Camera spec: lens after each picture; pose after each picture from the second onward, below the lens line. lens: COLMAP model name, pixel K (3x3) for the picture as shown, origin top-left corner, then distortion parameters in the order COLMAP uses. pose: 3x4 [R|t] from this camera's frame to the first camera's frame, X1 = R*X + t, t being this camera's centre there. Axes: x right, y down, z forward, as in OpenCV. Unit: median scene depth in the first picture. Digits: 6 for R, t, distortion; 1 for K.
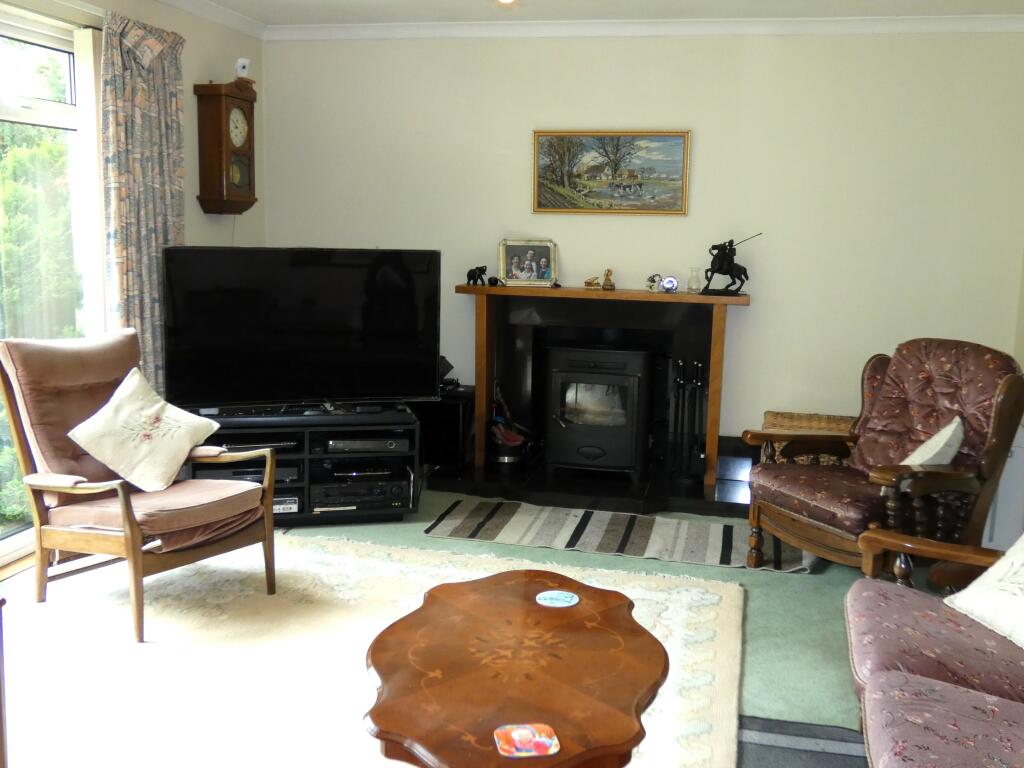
lens RADIAL K [[998.1, 0, 512.1], [0, 998.1, 383.6], [0, 0, 1]] dist [0.011620, 0.000000]
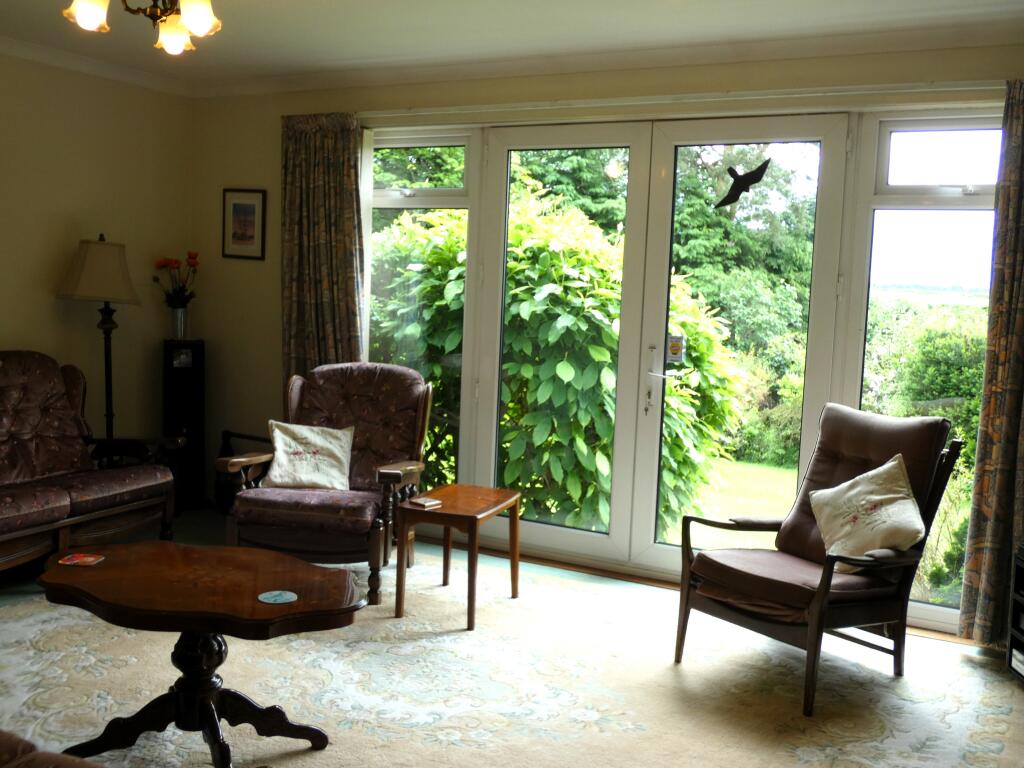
lens RADIAL K [[998.1, 0, 511.2], [0, 998.1, 384.6], [0, 0, 1]] dist [0.011620, 0.000000]
pose [[-0.241089, 0.077806, -0.967379, 0.690313], [-0.196133, 0.972308, 0.127083, -0.141160], [0.950478, 0.220373, -0.219152, 0.937035]]
